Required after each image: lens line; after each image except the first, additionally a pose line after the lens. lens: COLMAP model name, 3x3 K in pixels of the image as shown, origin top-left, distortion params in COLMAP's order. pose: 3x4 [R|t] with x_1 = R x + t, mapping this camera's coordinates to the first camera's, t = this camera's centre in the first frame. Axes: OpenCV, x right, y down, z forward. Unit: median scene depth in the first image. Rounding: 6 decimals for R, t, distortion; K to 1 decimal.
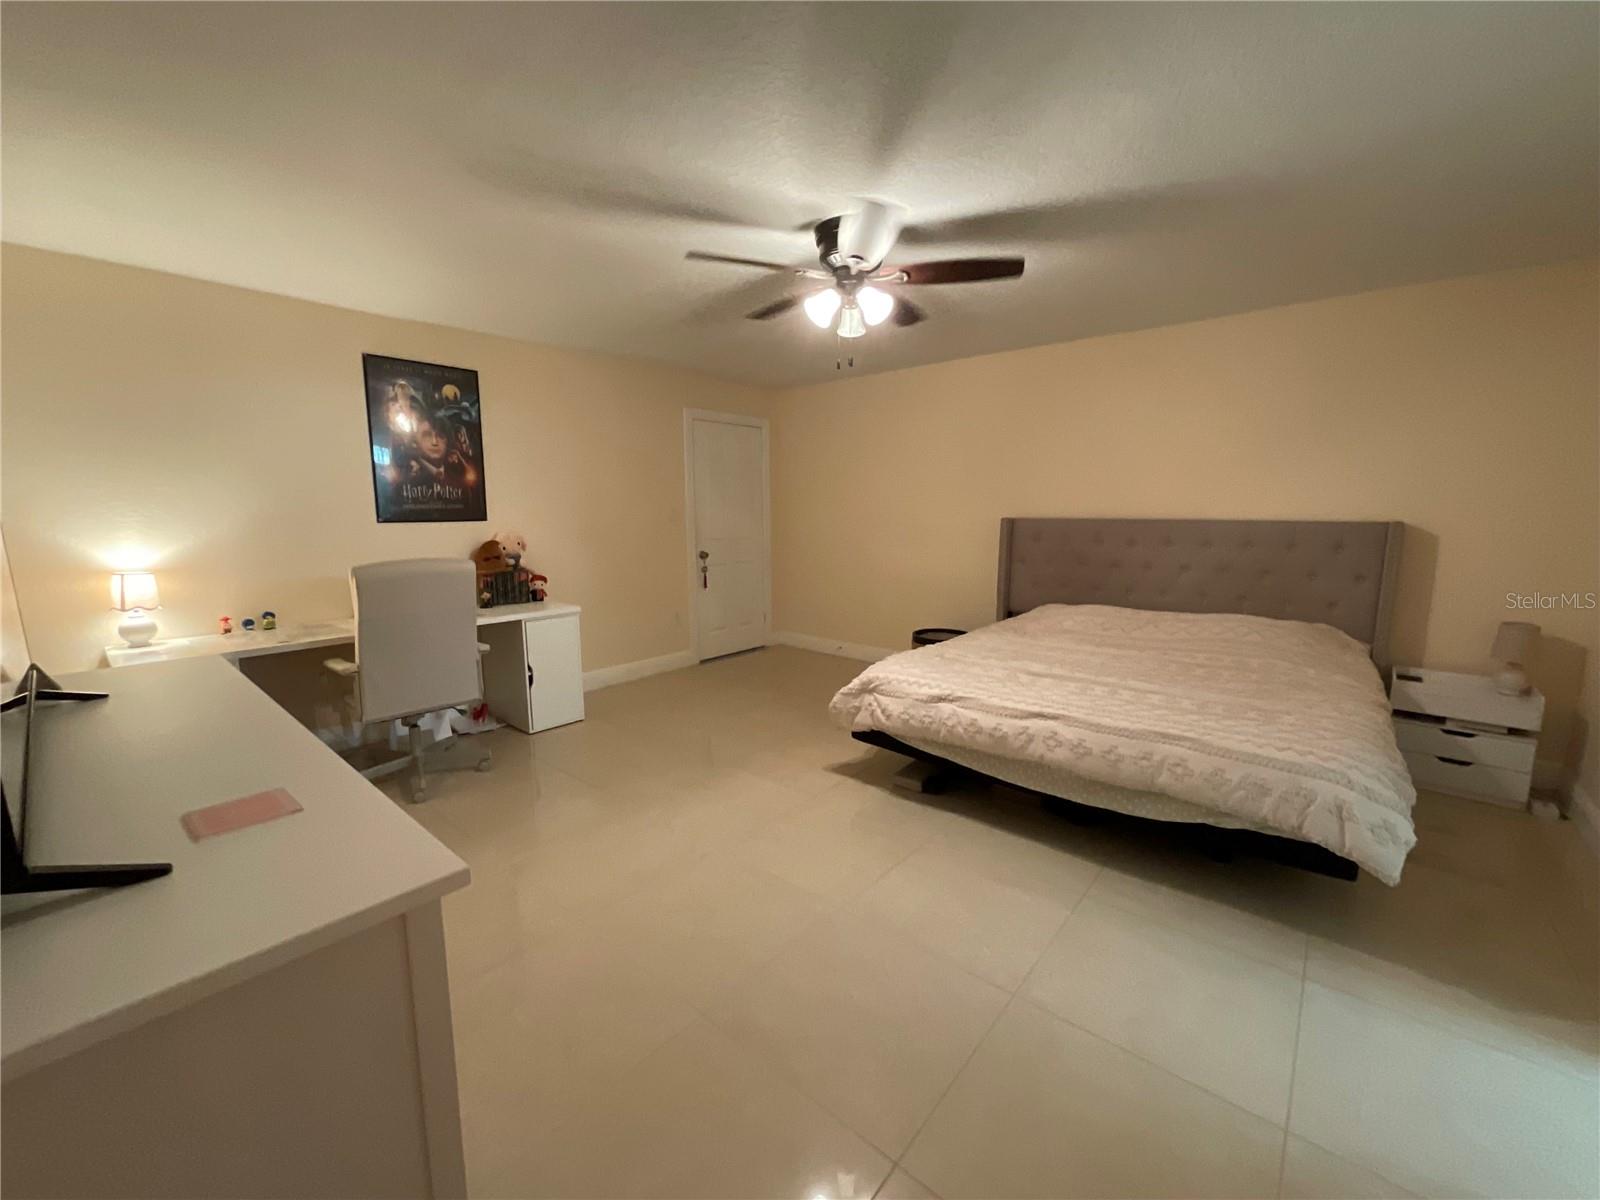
lens RADIAL K [[644.3, 0, 804.9], [0, 644.3, 604.2], [0, 0, 1]] dist [-0.002141, -0.000809]
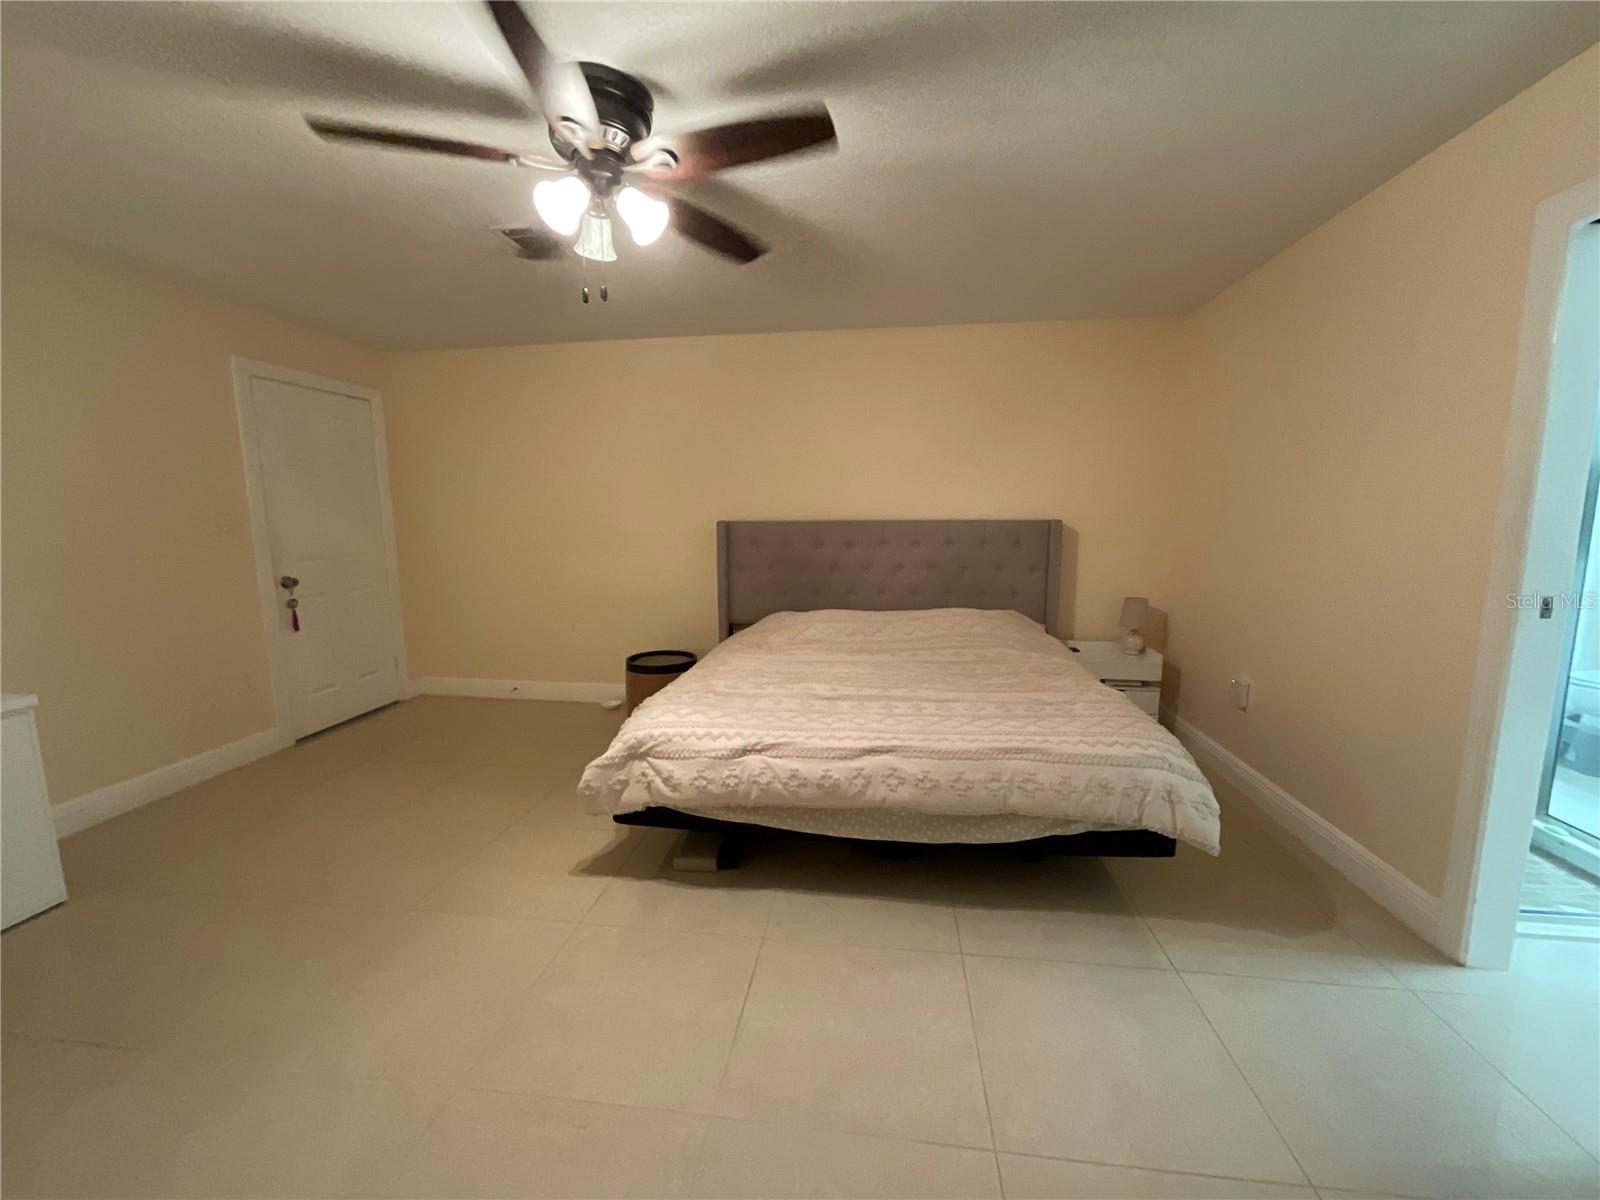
lens RADIAL K [[644.3, 0, 804.9], [0, 644.3, 604.2], [0, 0, 1]] dist [-0.002141, -0.000809]
pose [[0.838465, -0.080755, 0.538940, -0.136411], [0.085607, 0.996199, 0.016085, -0.037180], [-0.538190, 0.032650, 0.842191, 0.296939]]
